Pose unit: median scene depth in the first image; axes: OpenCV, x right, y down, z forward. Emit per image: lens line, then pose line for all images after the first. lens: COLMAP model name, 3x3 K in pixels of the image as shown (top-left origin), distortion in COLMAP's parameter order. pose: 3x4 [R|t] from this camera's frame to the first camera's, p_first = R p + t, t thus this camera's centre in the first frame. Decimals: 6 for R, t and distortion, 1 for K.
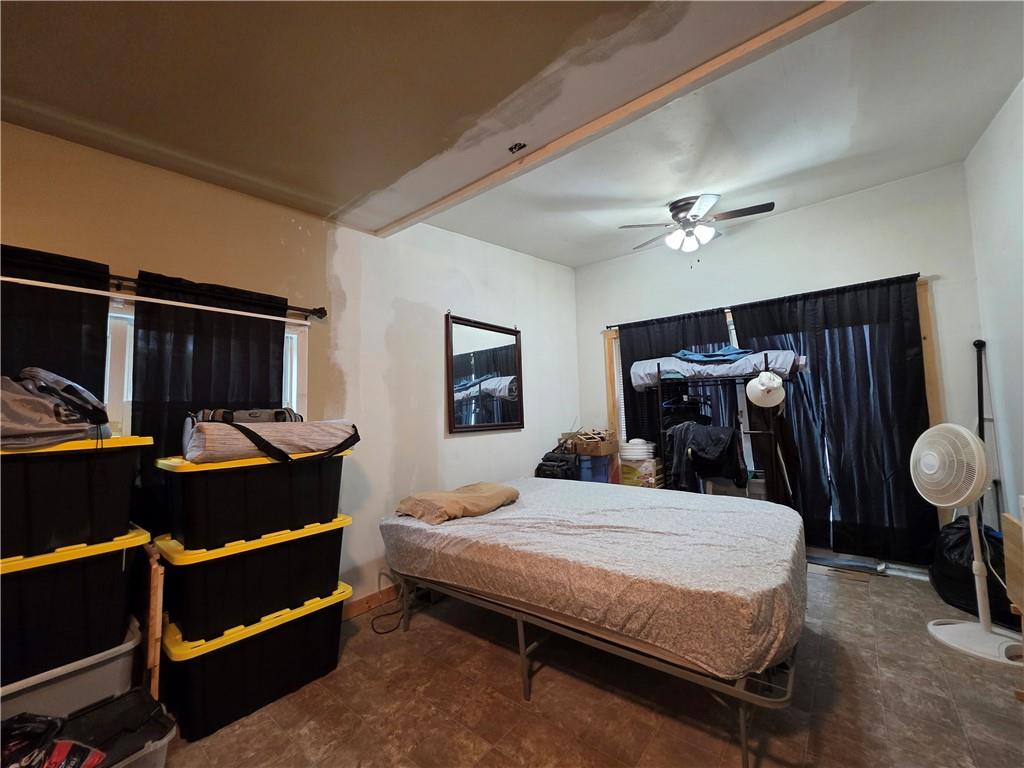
lens RADIAL K [[412.0, 0, 511.3], [0, 412.0, 385.9], [0, 0, 1]] dist [-0.001835, 0.000044]
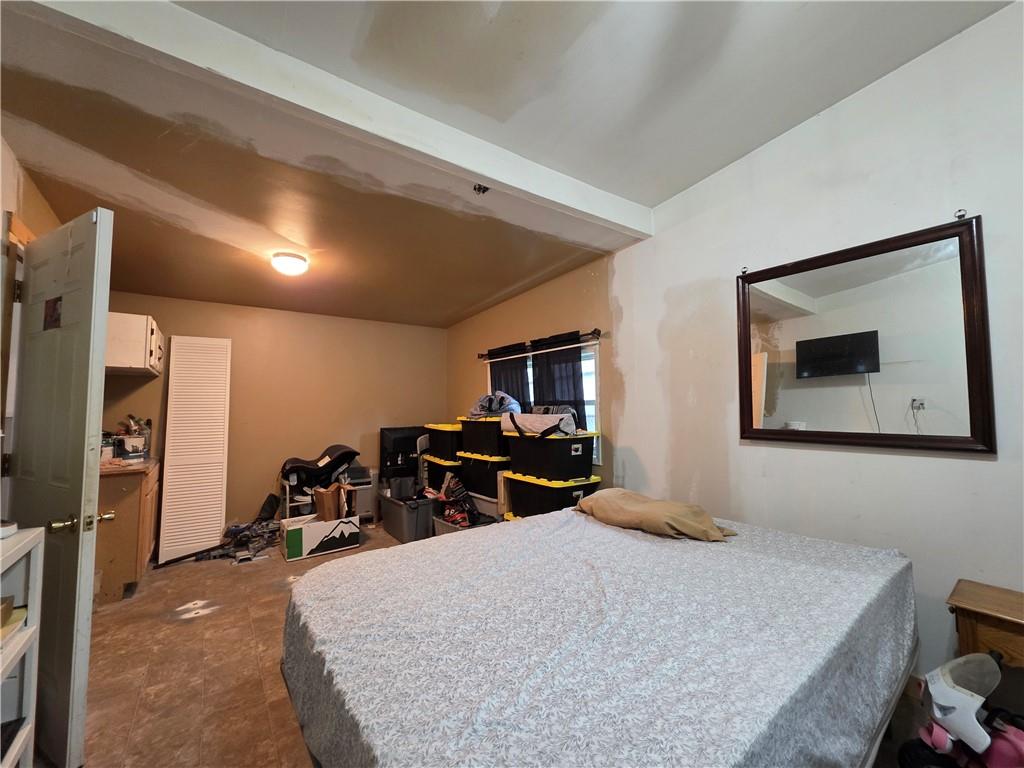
lens RADIAL K [[410.2, 0, 512.0], [0, 410.2, 383.0], [0, 0, 1]] dist [0.004757, 0.000909]
pose [[-0.249548, -0.034183, -0.967759, 0.914424], [0.071952, 0.995960, -0.053732, 0.036155], [0.965686, -0.083041, -0.246080, 1.096748]]
